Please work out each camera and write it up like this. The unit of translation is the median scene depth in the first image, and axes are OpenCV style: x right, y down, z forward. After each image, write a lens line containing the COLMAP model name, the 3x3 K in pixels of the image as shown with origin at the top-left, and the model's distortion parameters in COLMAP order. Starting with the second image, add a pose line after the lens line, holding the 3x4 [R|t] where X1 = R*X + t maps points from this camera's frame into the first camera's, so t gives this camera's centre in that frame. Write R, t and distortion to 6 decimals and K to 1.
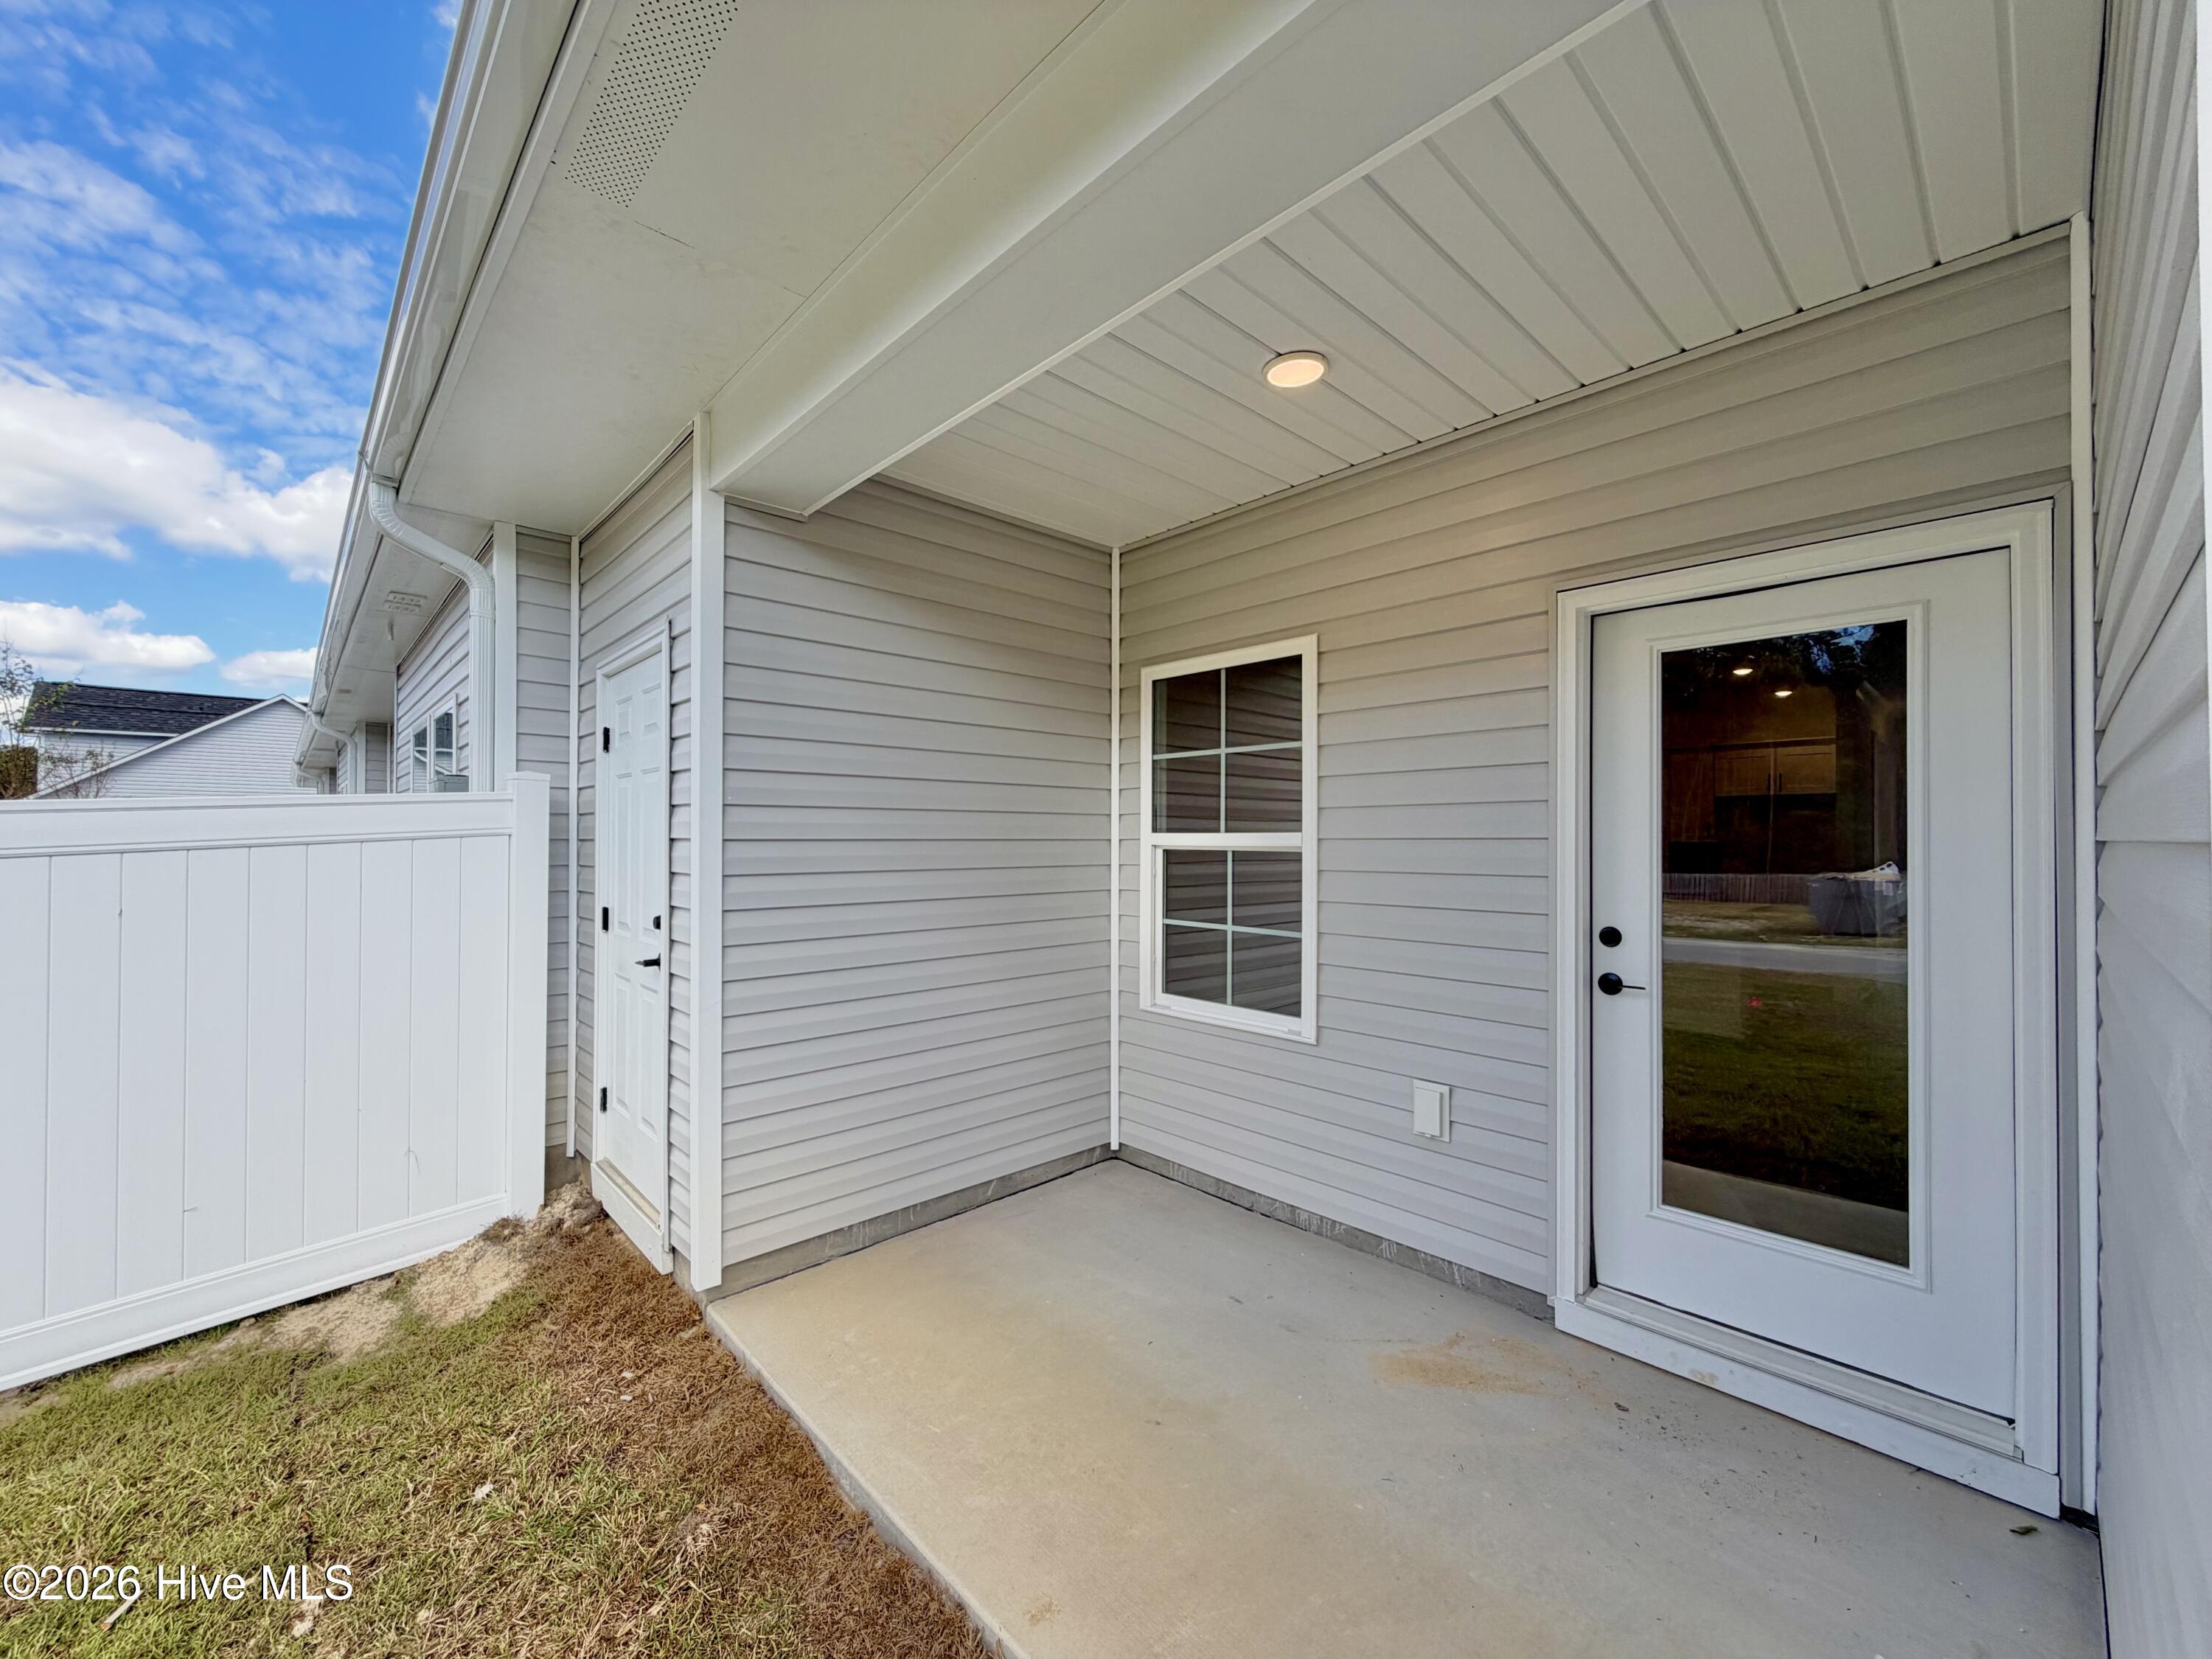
lens RADIAL K [[885.0, 0, 1102.9], [0, 885.0, 835.0], [0, 0, 1]] dist [-0.001903, 0.000352]
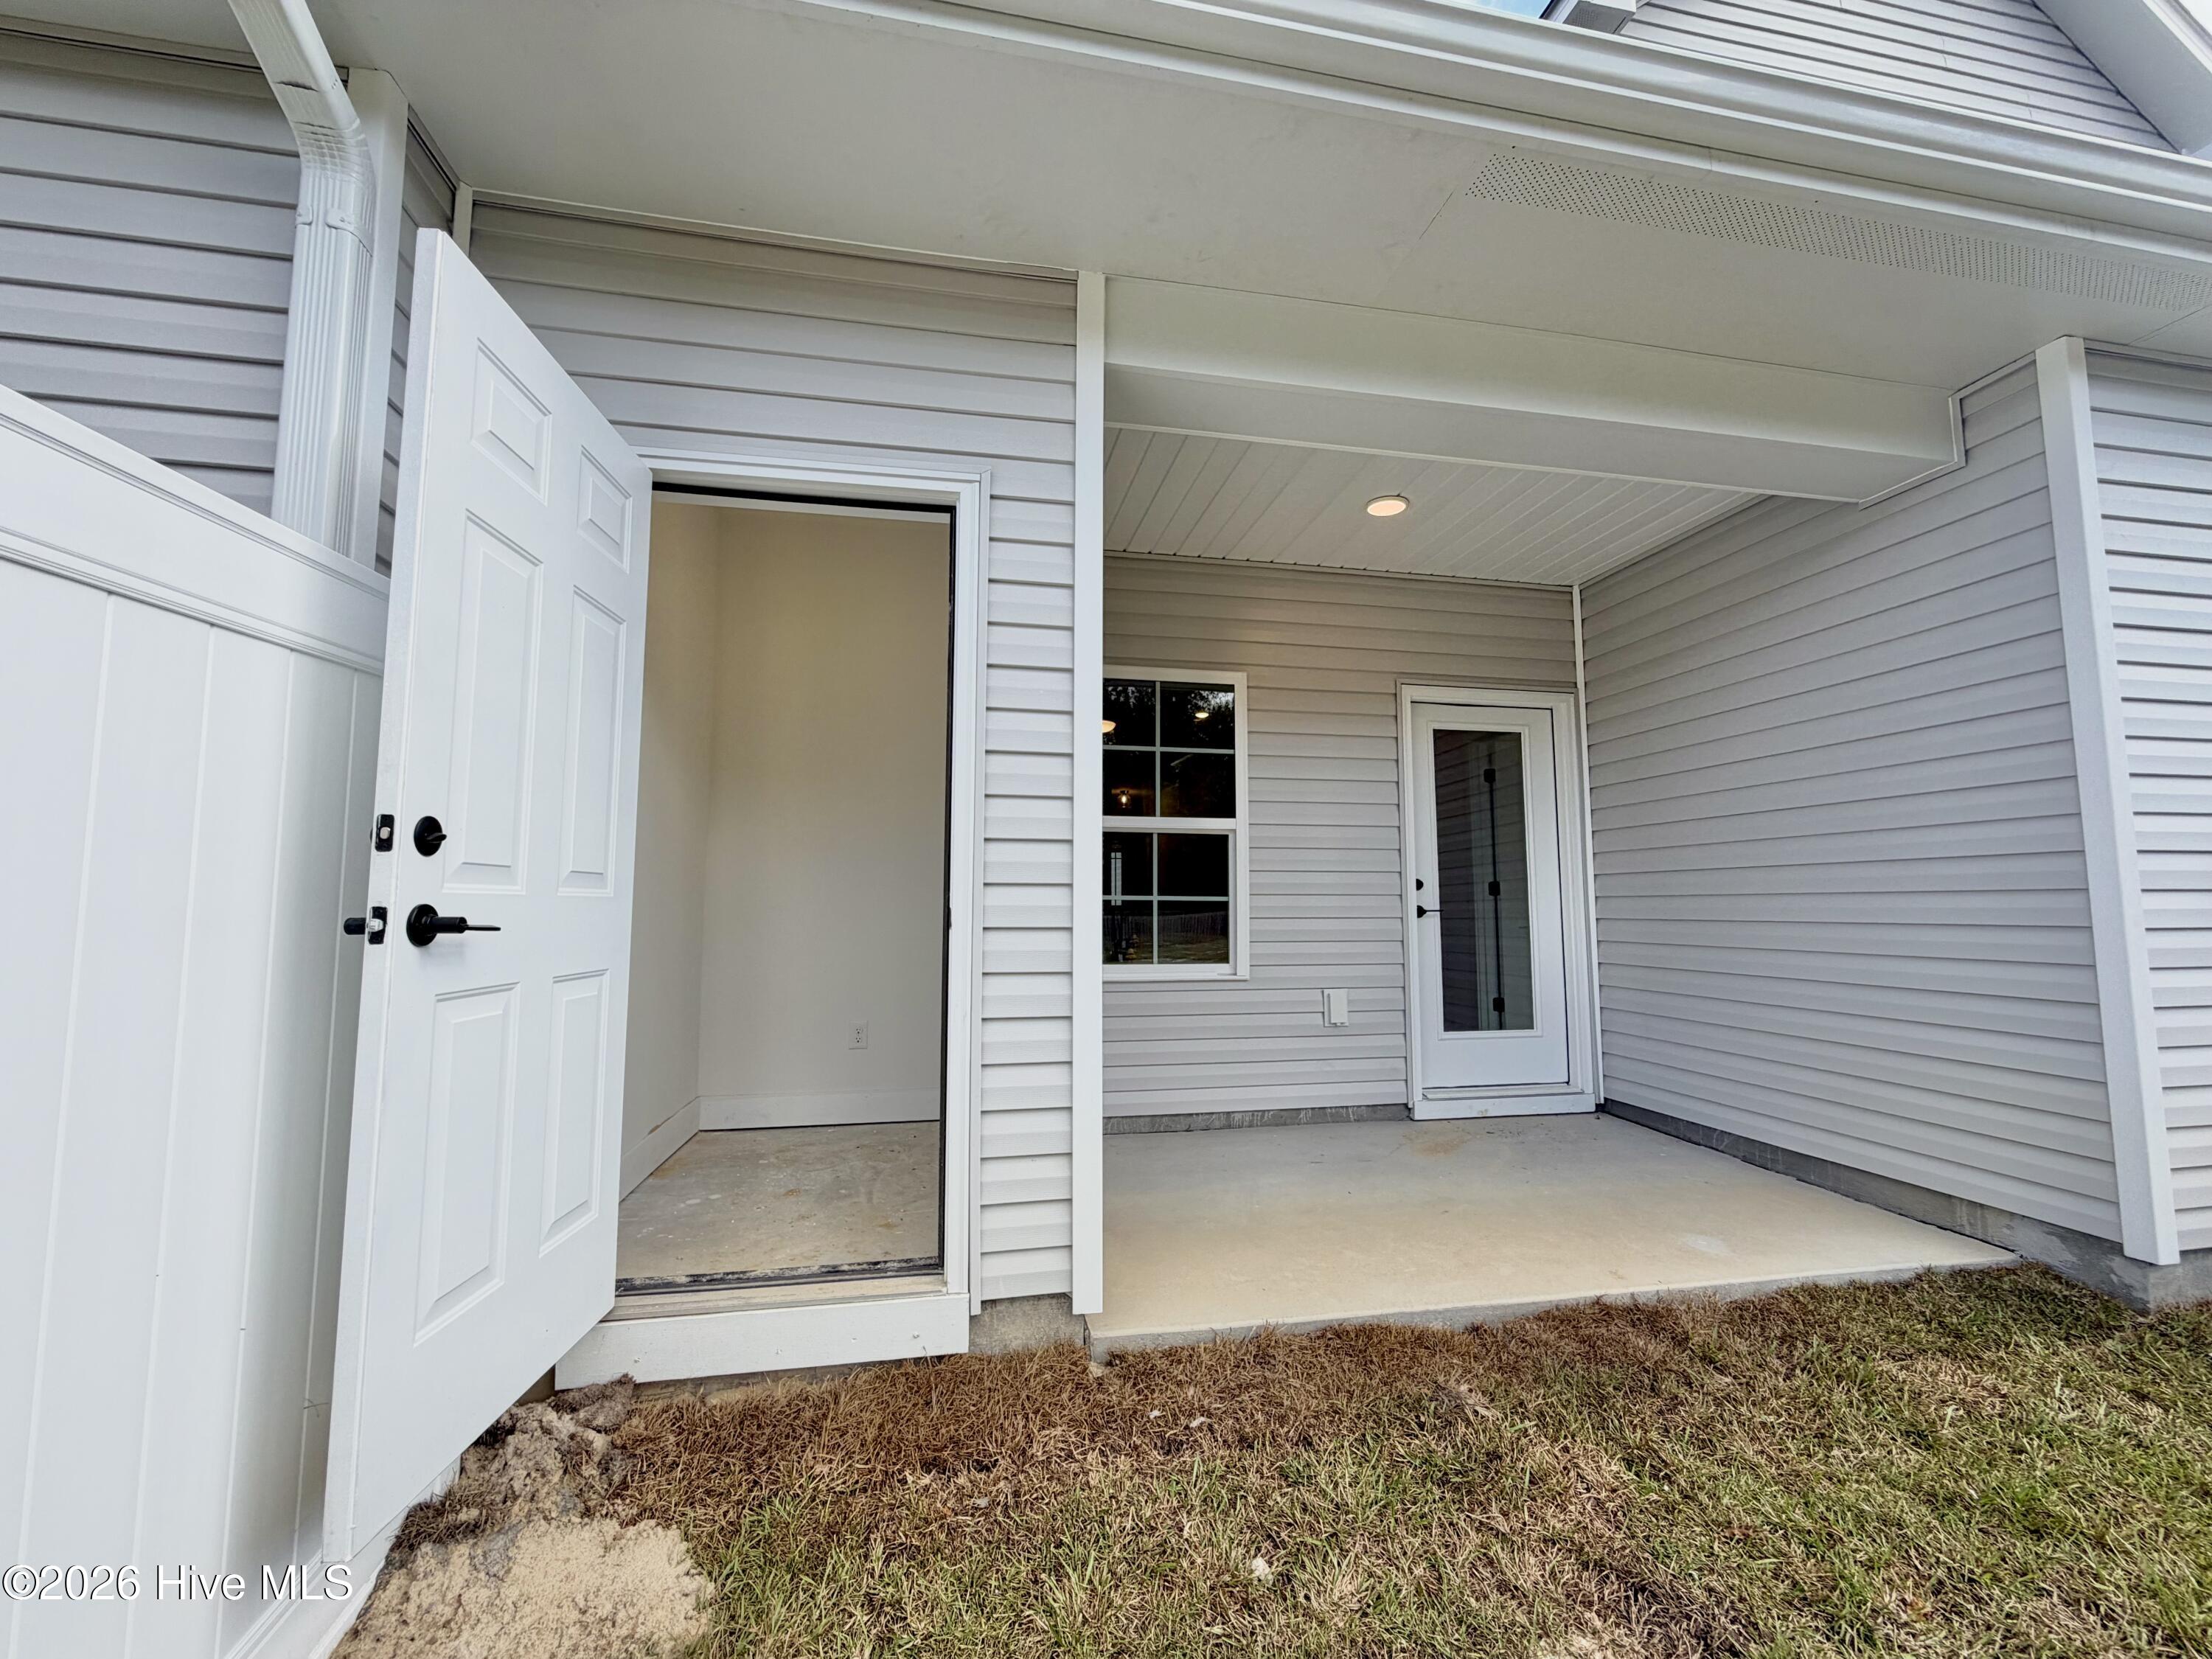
lens RADIAL K [[885.0, 0, 1098.9], [0, 885.0, 821.8], [0, 0, 1]] dist [-0.001903, 0.000352]
pose [[0.552609, 0.067542, 0.830700, -1.169975], [-0.006377, 0.997024, -0.076823, 0.122383], [-0.833417, 0.037156, 0.551395, 0.525027]]
